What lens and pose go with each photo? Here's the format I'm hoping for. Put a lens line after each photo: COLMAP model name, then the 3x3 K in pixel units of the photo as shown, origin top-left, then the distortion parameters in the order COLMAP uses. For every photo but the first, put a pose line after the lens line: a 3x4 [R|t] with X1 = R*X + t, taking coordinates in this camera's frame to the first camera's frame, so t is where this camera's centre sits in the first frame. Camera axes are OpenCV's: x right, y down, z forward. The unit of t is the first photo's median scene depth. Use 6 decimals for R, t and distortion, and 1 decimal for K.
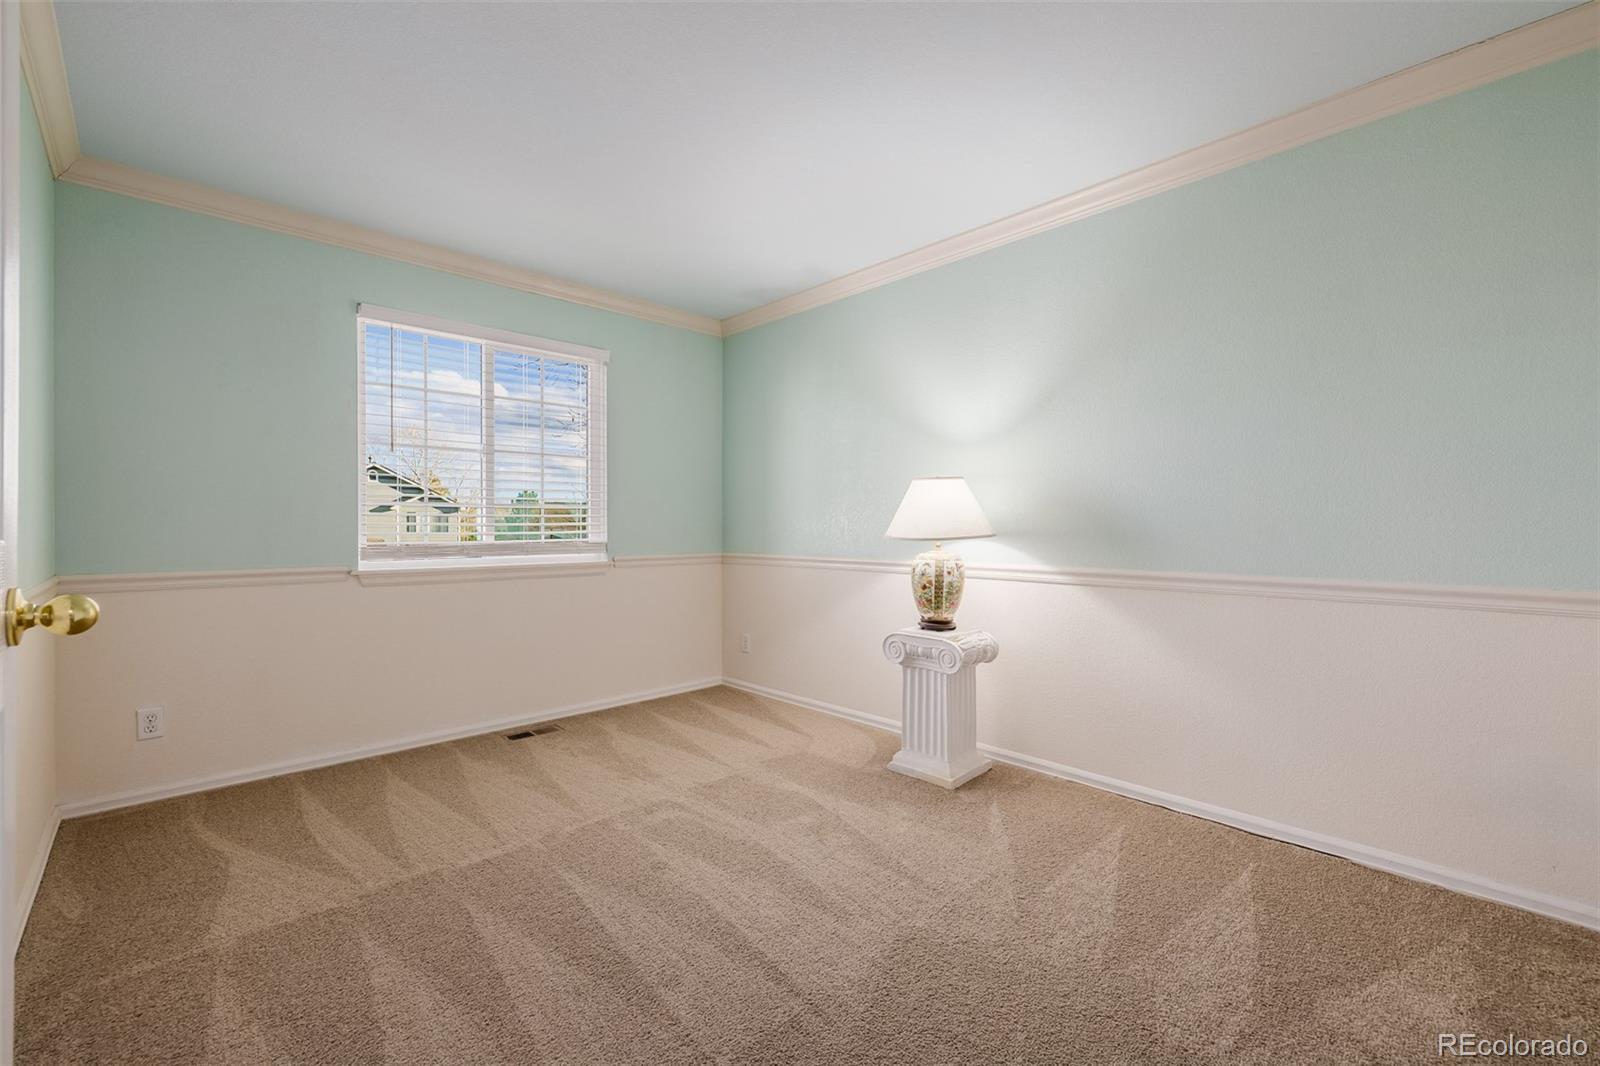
lens RADIAL K [[671.7, 0, 795.7], [0, 671.7, 531.0], [0, 0, 1]] dist [0.000656, 0.000057]
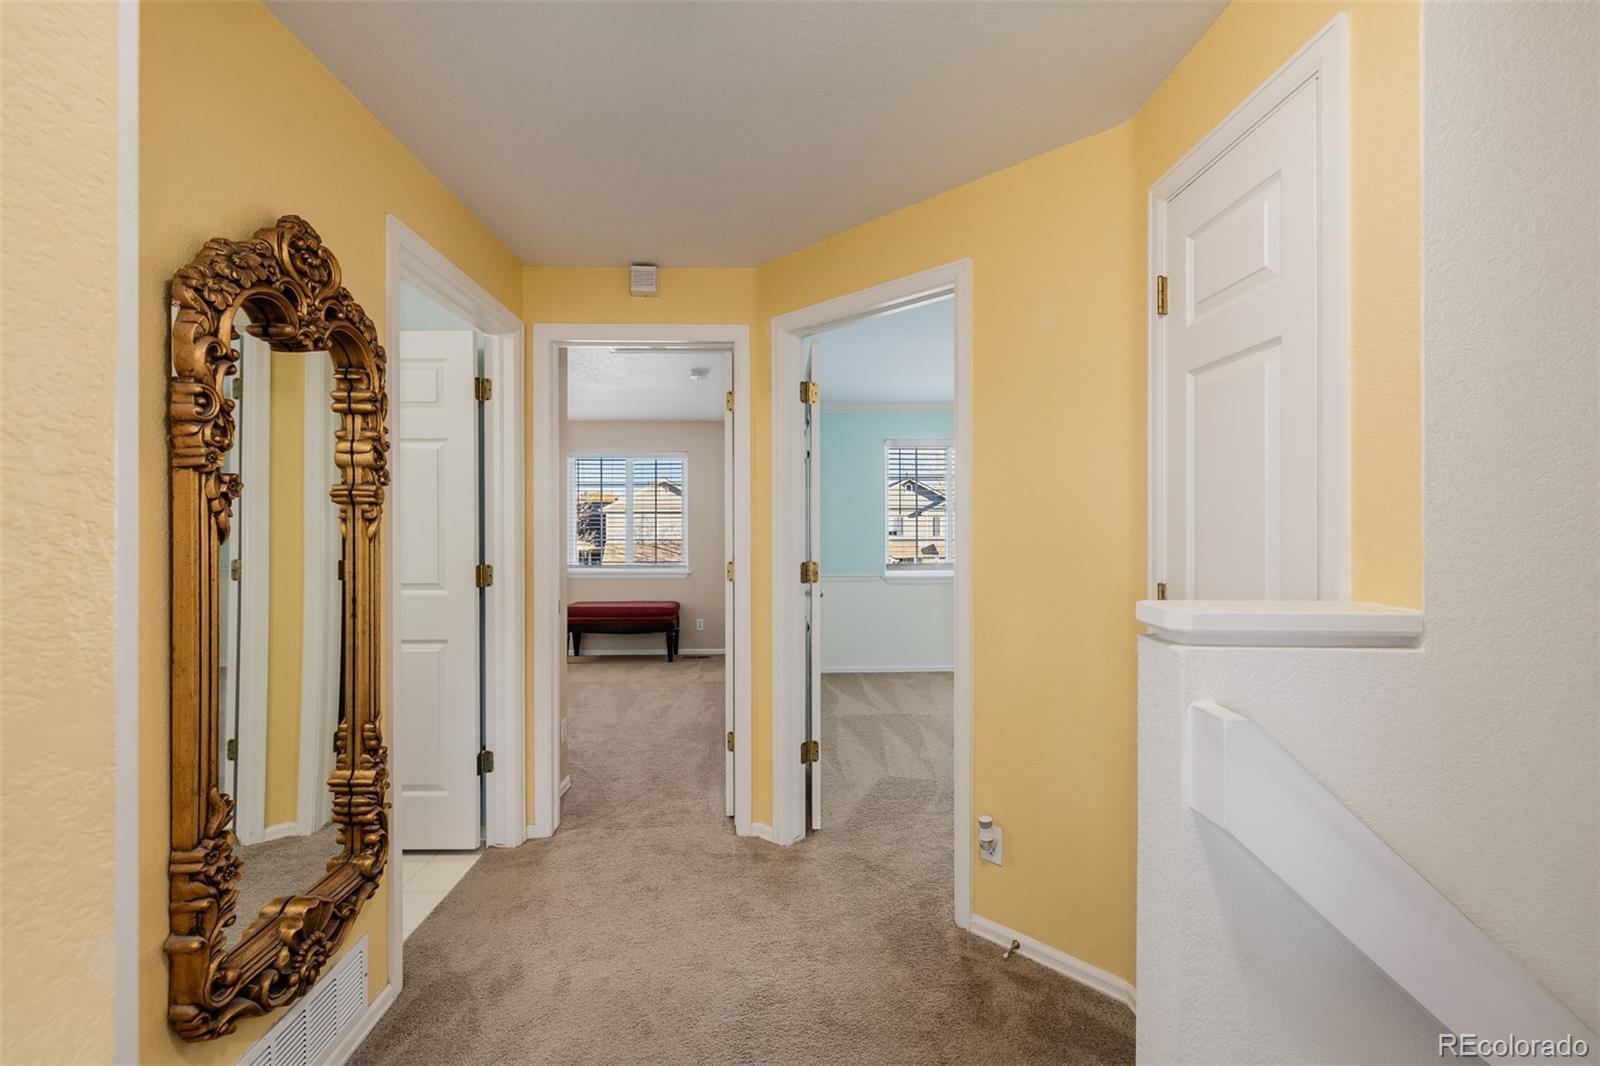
lens RADIAL K [[671.7, 0, 795.7], [0, 671.7, 531.0], [0, 0, 1]] dist [0.000656, 0.000057]
pose [[0.744854, -0.015893, -0.667038, 0.267386], [0.015633, 0.999858, -0.006365, -0.039416], [0.667044, -0.005687, 0.744996, -0.360179]]
